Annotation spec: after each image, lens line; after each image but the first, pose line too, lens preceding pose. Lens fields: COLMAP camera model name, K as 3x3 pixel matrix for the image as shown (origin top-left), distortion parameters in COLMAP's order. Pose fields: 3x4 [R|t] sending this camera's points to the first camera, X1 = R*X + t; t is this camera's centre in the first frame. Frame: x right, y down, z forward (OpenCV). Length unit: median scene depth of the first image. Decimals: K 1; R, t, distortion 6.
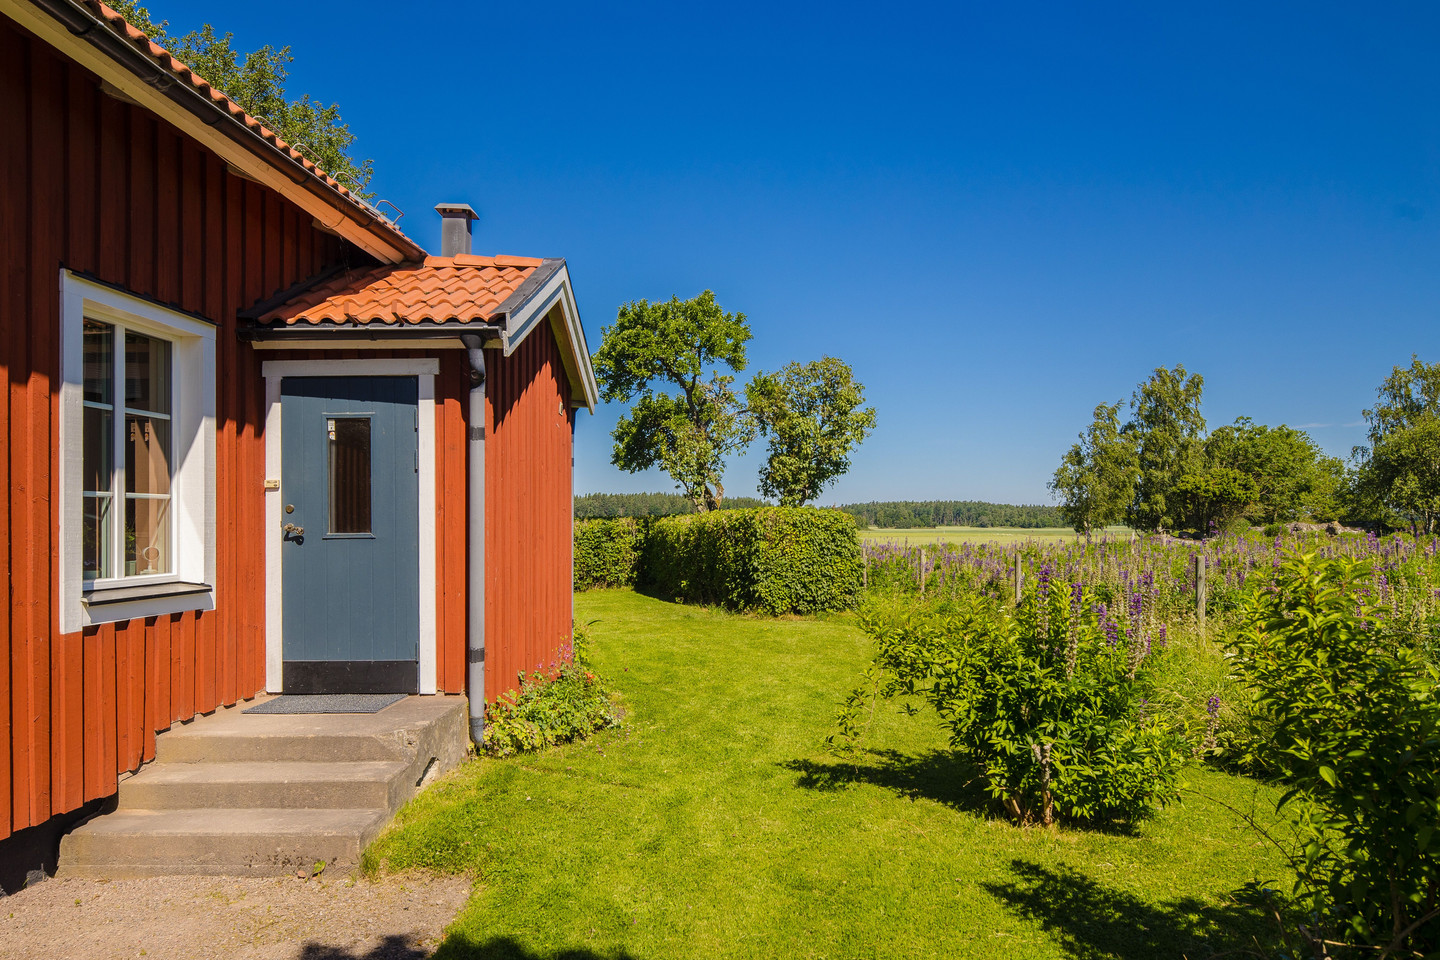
lens RADIAL K [[992.1, 0, 722.7], [0, 992.1, 487.2], [0, 0, 1]] dist [-0.004420, 0.003010]
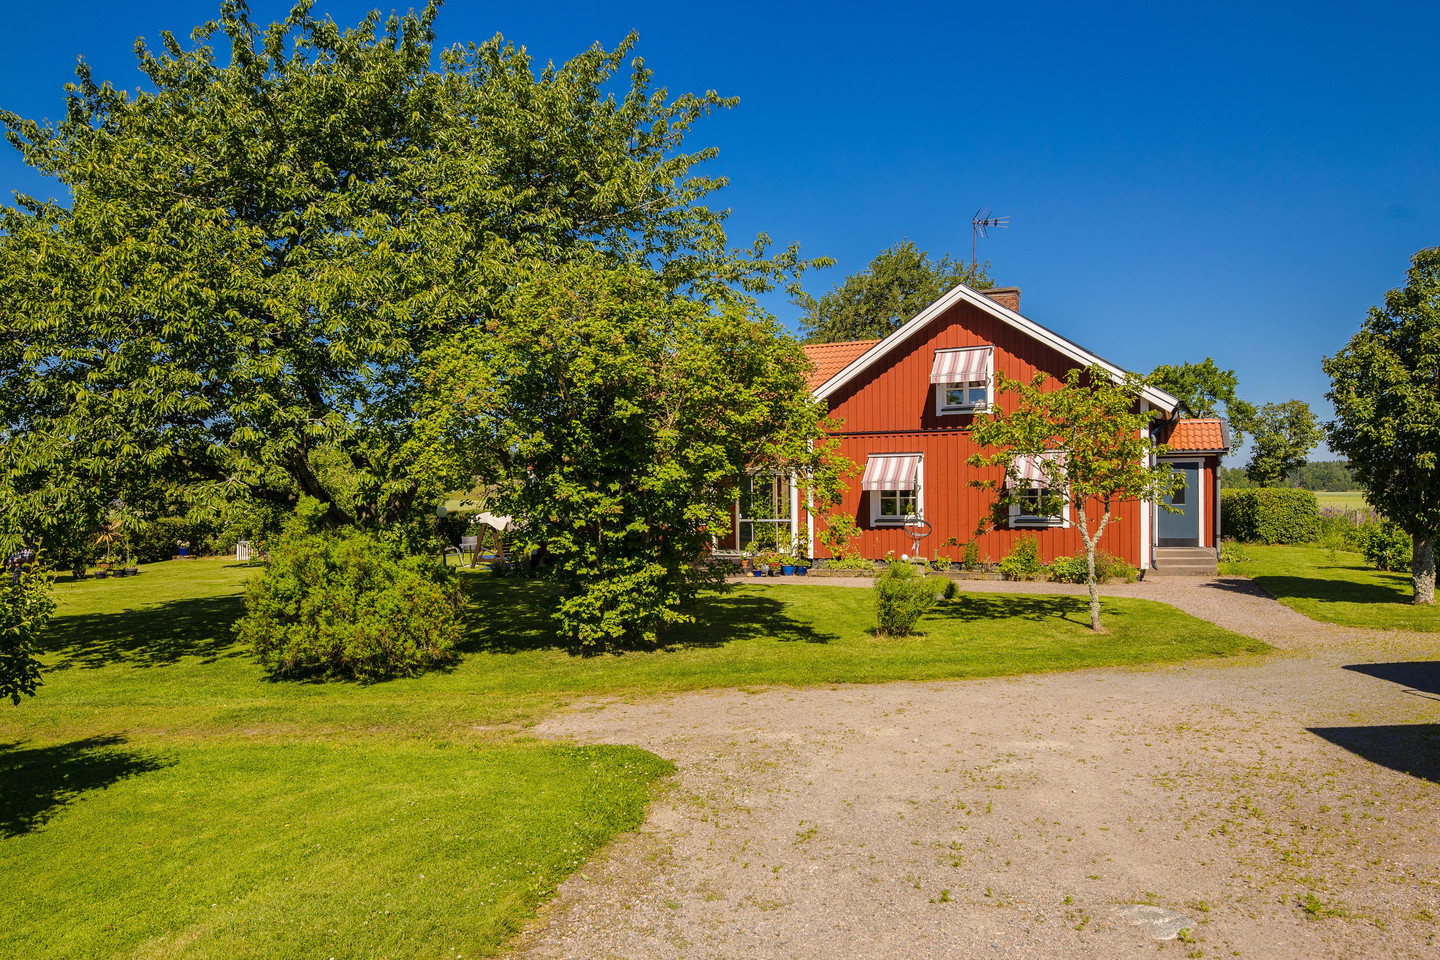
lens RADIAL K [[992.1, 0, 714.7], [0, 992.1, 482.2], [0, 0, 1]] dist [-0.004420, 0.003010]
pose [[0.928568, -0.007457, -0.371087, -0.228292], [0.019030, 0.999440, 0.027533, -0.064769], [0.370673, -0.032628, 0.928190, -1.172899]]
